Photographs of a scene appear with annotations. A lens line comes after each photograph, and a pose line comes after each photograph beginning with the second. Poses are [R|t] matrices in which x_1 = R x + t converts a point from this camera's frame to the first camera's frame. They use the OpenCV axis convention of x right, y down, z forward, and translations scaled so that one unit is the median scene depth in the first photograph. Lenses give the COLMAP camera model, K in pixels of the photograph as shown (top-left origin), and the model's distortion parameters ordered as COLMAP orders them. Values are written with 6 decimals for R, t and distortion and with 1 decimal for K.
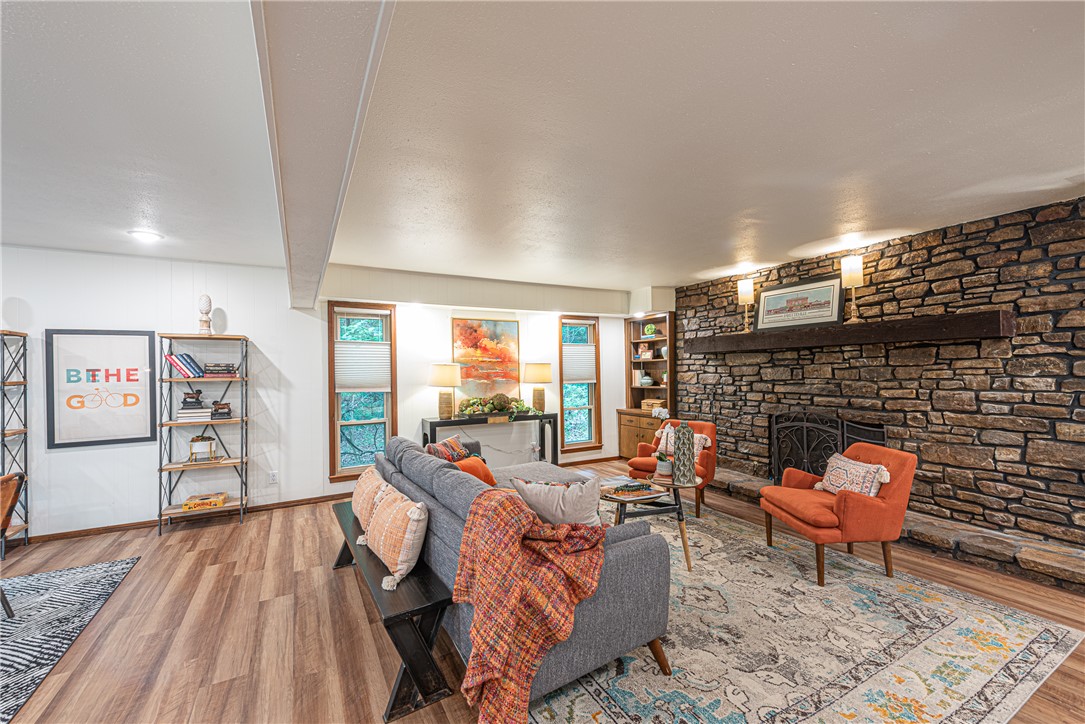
lens RADIAL K [[426.0, 0, 536.8], [0, 426.0, 366.1], [0, 0, 1]] dist [0.003190, -0.000738]
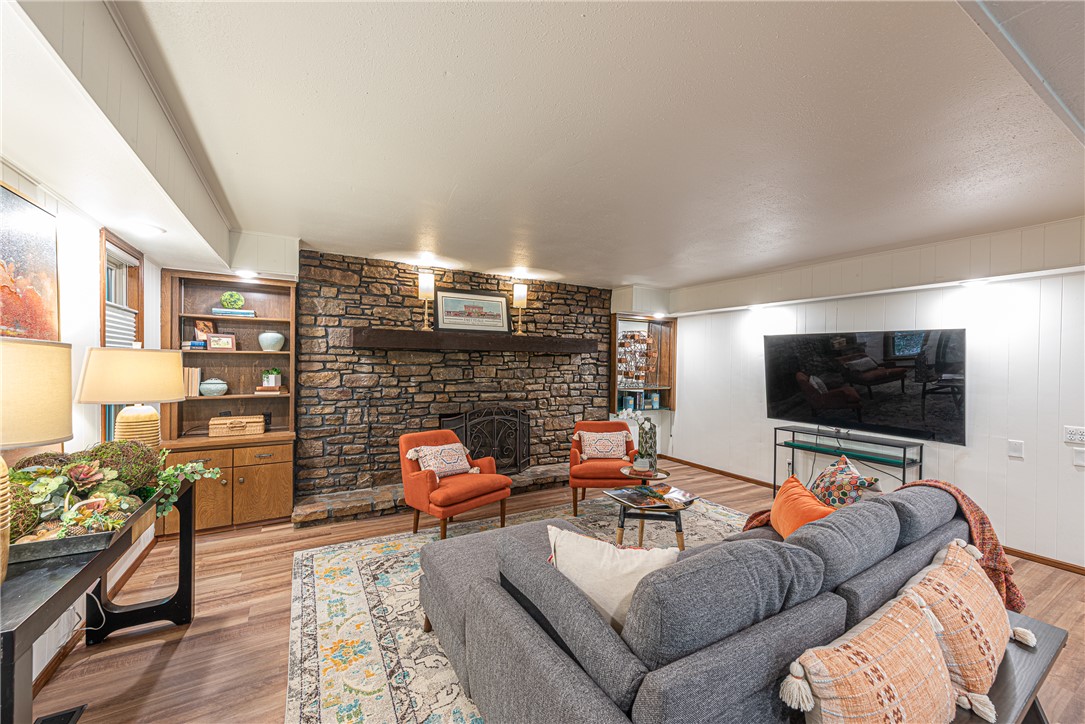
lens RADIAL K [[426.0, 0, 542.1], [0, 426.0, 366.0], [0, 0, 1]] dist [0.003190, -0.000738]
pose [[-0.024696, 0.008003, 0.999663, -0.493256], [-0.020930, 0.999745, -0.008521, 0.003496], [-0.999476, -0.021134, -0.024522, 0.835354]]
